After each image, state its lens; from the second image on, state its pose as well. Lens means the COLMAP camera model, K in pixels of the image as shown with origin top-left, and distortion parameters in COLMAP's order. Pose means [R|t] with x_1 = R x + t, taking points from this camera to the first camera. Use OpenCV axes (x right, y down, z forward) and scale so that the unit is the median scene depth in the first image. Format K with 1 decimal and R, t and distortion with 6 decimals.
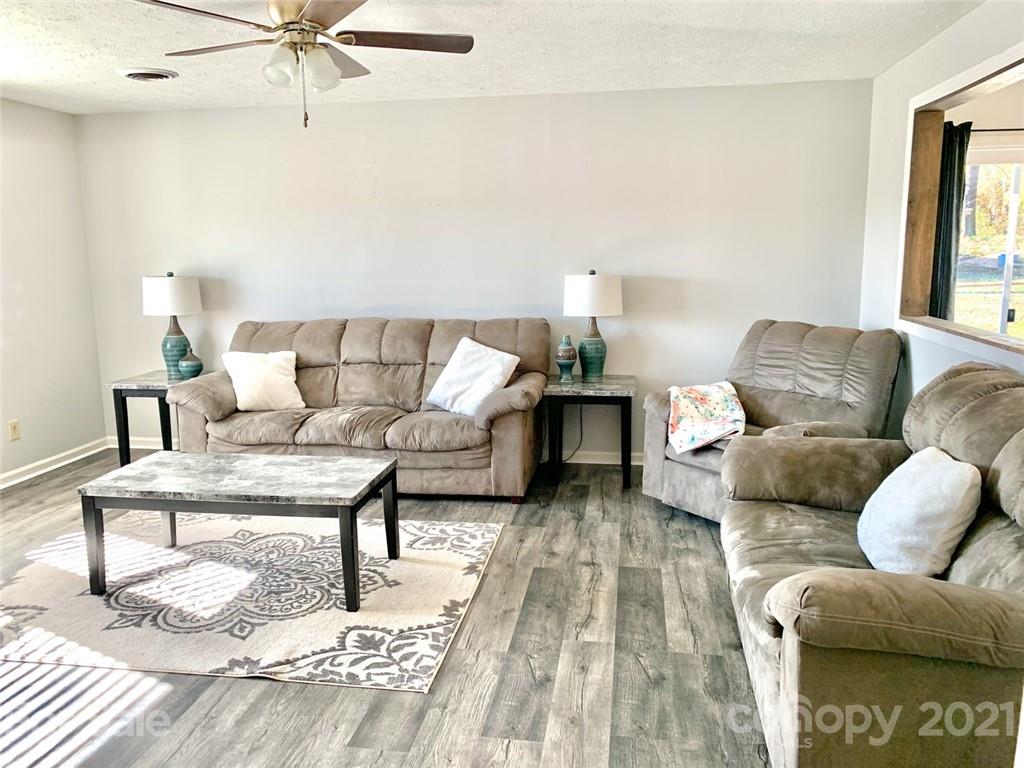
lens RADIAL K [[786.8, 0, 487.6], [0, 786.8, 375.9], [0, 0, 1]] dist [0.082107, -0.080158]
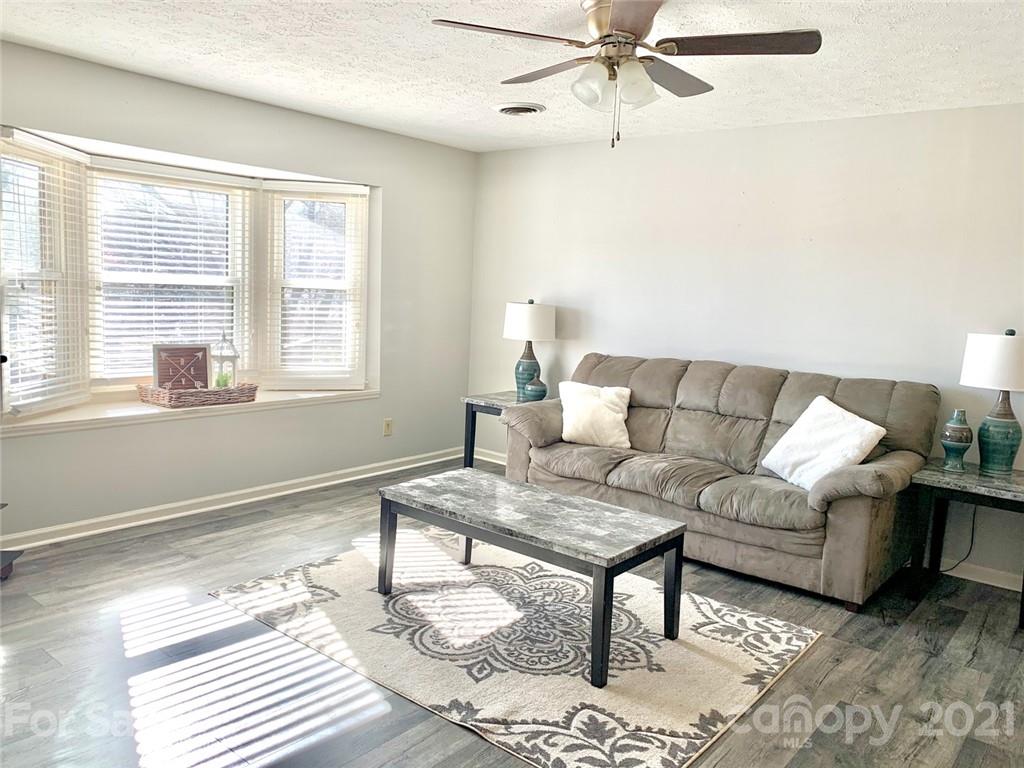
lens RADIAL K [[786.3, 0, 512.4], [0, 786.3, 372.5], [0, 0, 1]] dist [0.078461, -0.097873]
pose [[0.869417, 0.111874, -0.481248, 0.106555], [-0.137688, 0.990302, -0.018534, -0.015686], [0.474507, 0.082375, 0.876389, 0.121417]]
